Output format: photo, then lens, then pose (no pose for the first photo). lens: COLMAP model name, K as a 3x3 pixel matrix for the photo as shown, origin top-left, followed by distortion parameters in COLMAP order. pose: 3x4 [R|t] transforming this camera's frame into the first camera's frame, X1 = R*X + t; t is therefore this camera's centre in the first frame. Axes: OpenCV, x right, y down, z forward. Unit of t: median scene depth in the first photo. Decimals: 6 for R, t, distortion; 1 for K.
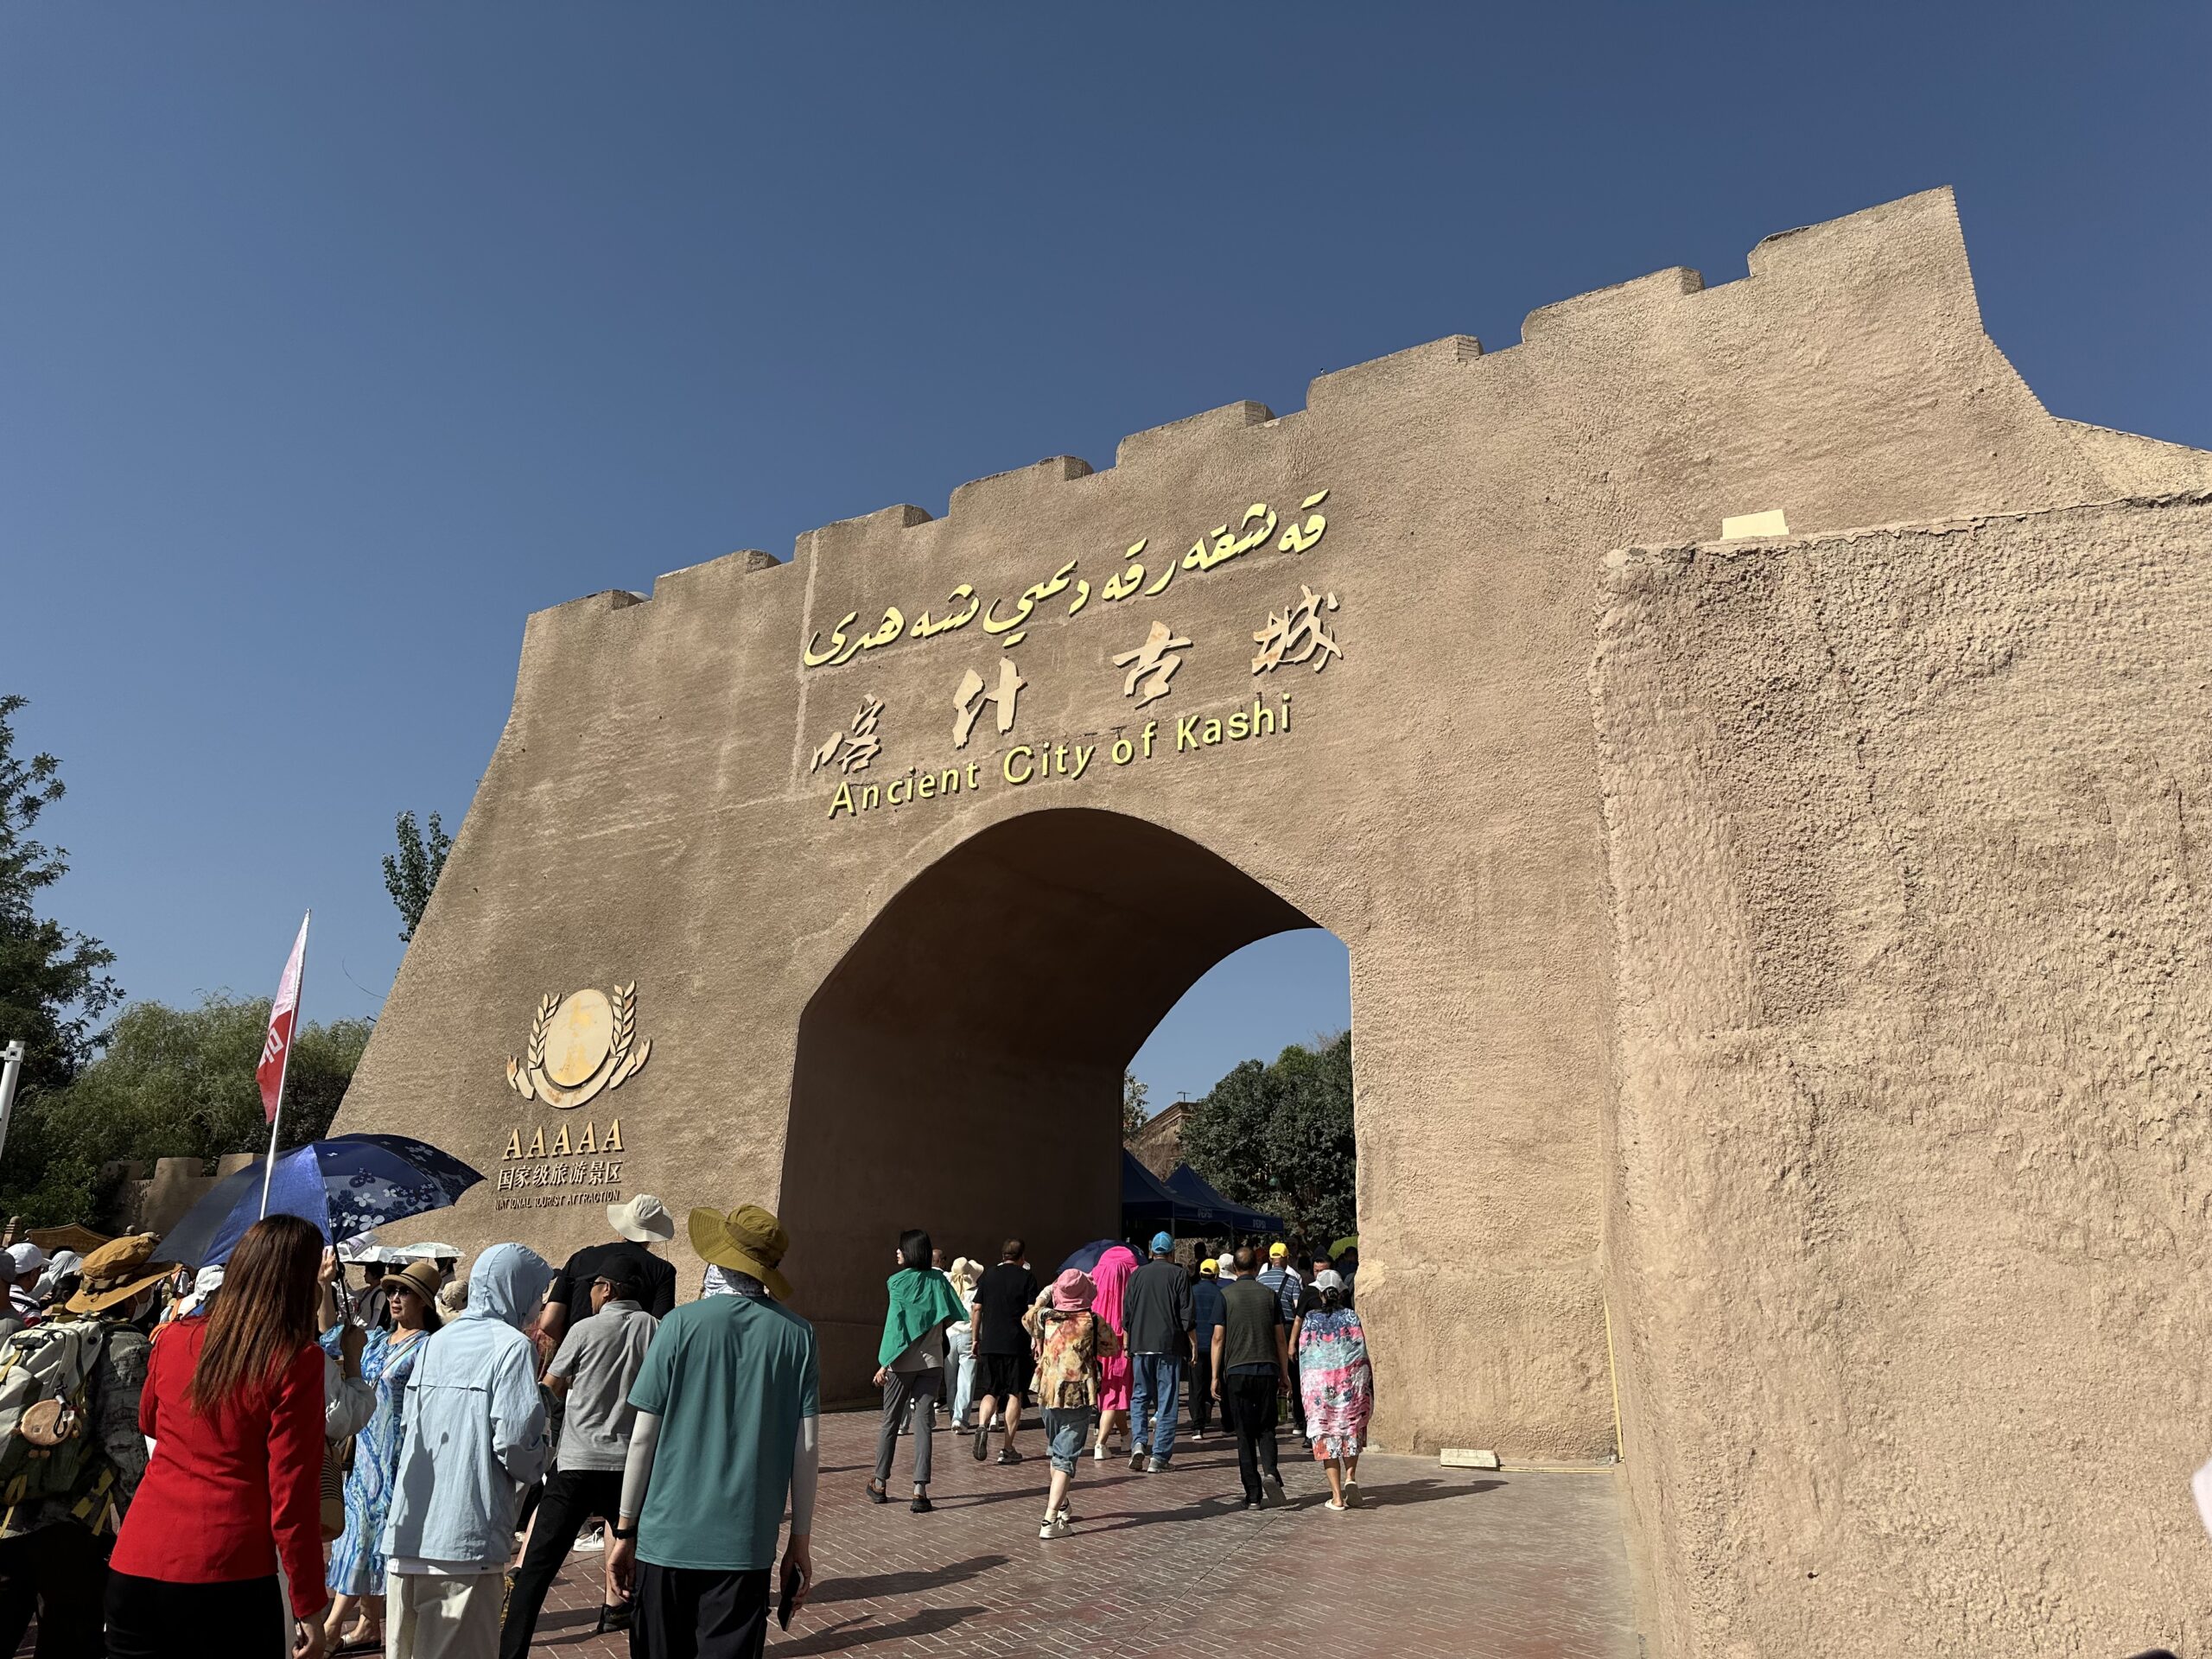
lens RADIAL K [[1545.3, 0, 1120.0], [0, 1545.3, 806.7], [0, 0, 1]] dist [0.089935, -0.039588]
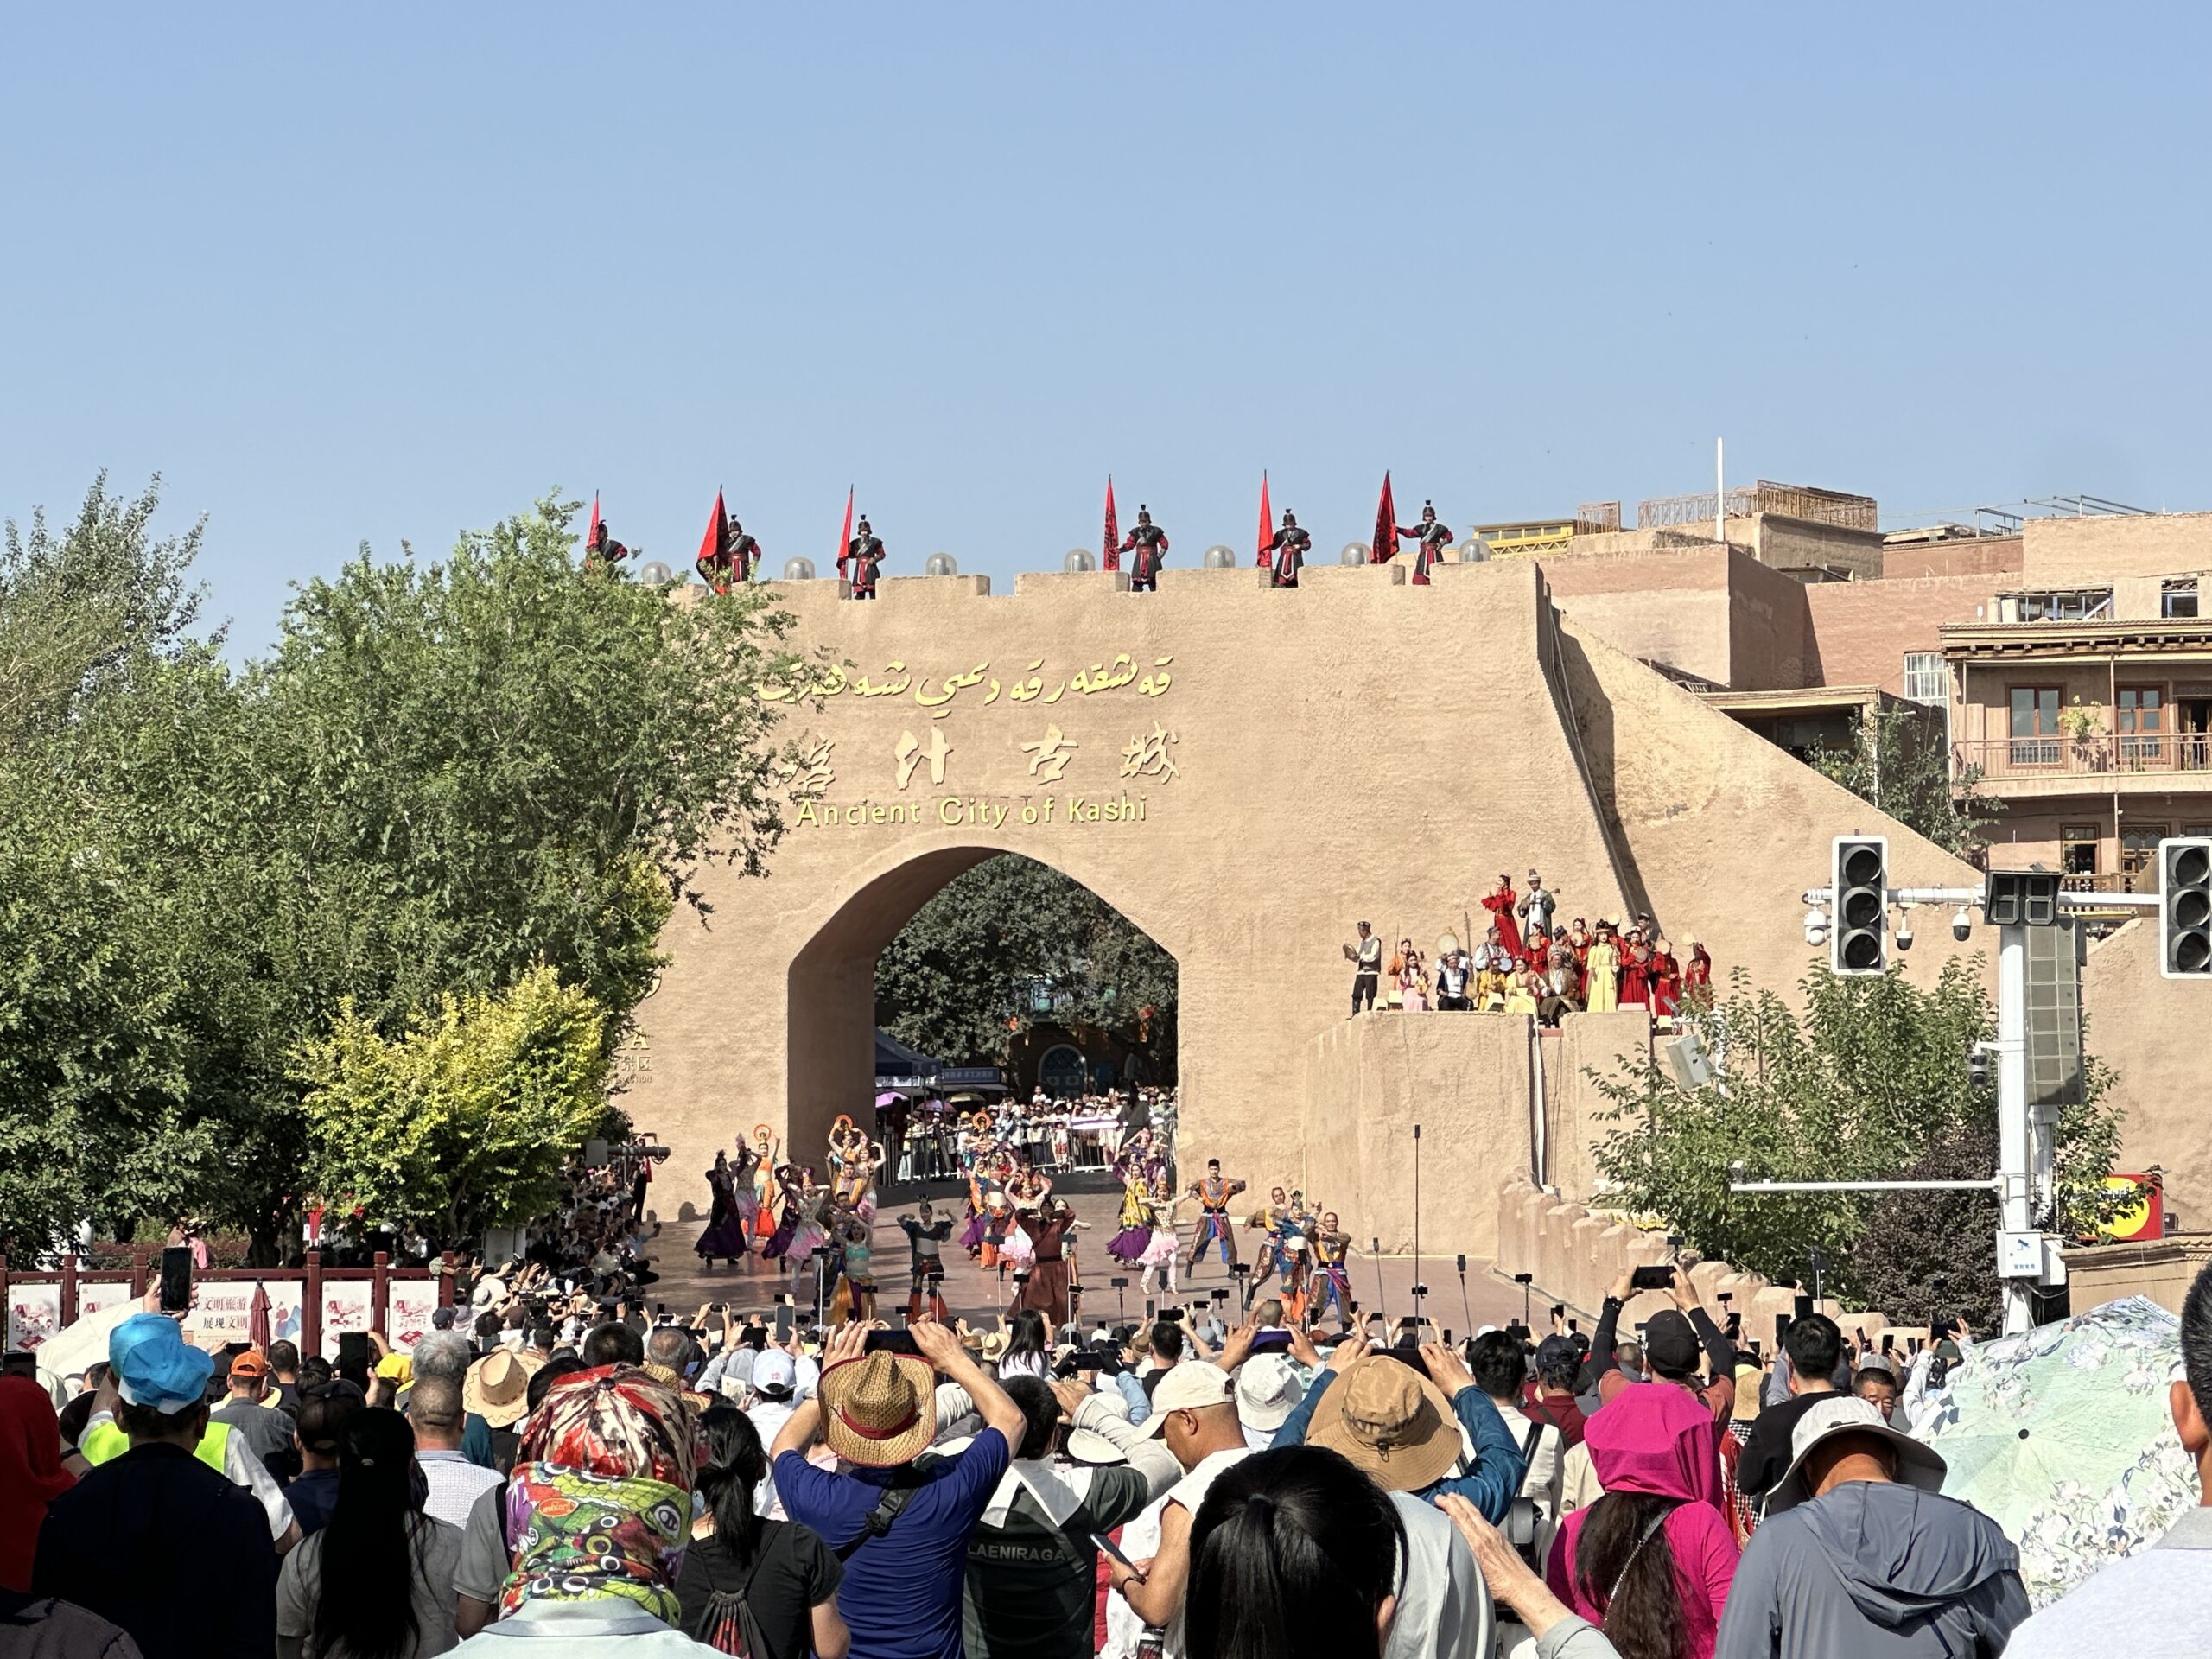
lens RADIAL K [[6675.5, 0, 1109.8], [0, 6675.5, 830.2], [0, 0, 1]] dist [-0.121456, 0.000000]
pose [[0.939091, 0.009806, 0.343529, -2.116961], [-0.105040, 0.959948, 0.259742, -1.683953], [-0.327223, -0.280006, 0.902509, -4.826997]]
